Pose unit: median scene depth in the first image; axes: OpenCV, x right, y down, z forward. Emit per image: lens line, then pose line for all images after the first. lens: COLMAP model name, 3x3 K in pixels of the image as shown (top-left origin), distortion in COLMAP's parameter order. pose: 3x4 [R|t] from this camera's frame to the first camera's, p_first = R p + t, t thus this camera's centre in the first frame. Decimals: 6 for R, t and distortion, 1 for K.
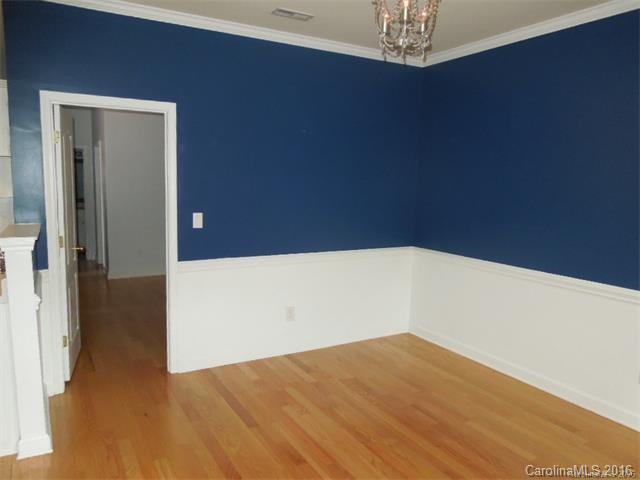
lens RADIAL K [[485.7, 0, 320.0], [0, 485.7, 240.0], [0, 0, 1]] dist [-0.000631, 0.000934]
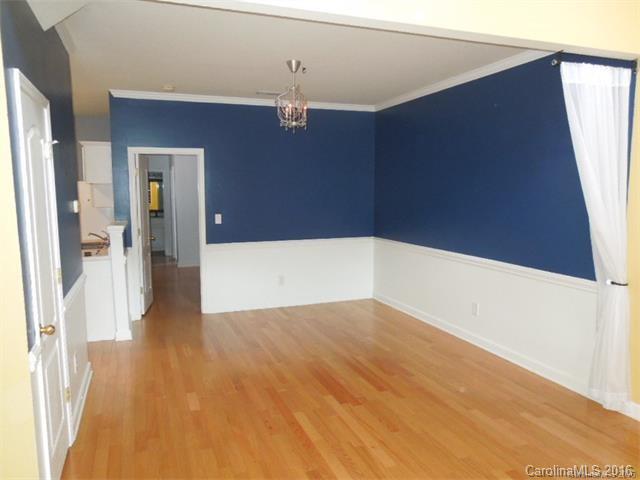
lens RADIAL K [[485.7, 0, 320.0], [0, 485.7, 240.0], [0, 0, 1]] dist [-0.000631, 0.000934]
pose [[0.986957, -0.010036, -0.160671, 0.353647], [0.006734, 0.999755, -0.021082, 0.068254], [0.160843, 0.019725, 0.986783, -0.560756]]
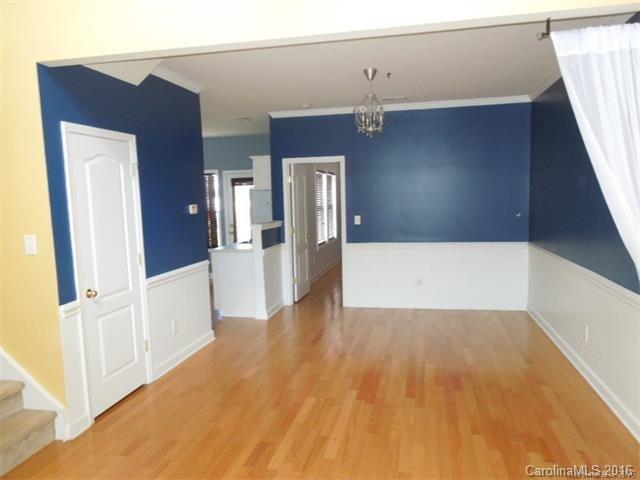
lens RADIAL K [[484.2, 0, 320.0], [0, 484.2, 240.0], [0, 0, 1]] dist [-0.015728, -0.003760]
pose [[0.743561, 0.018945, -0.668400, 0.838763], [-0.039615, 0.999091, -0.015751, 0.065565], [0.667494, 0.038190, 0.743636, -0.394817]]
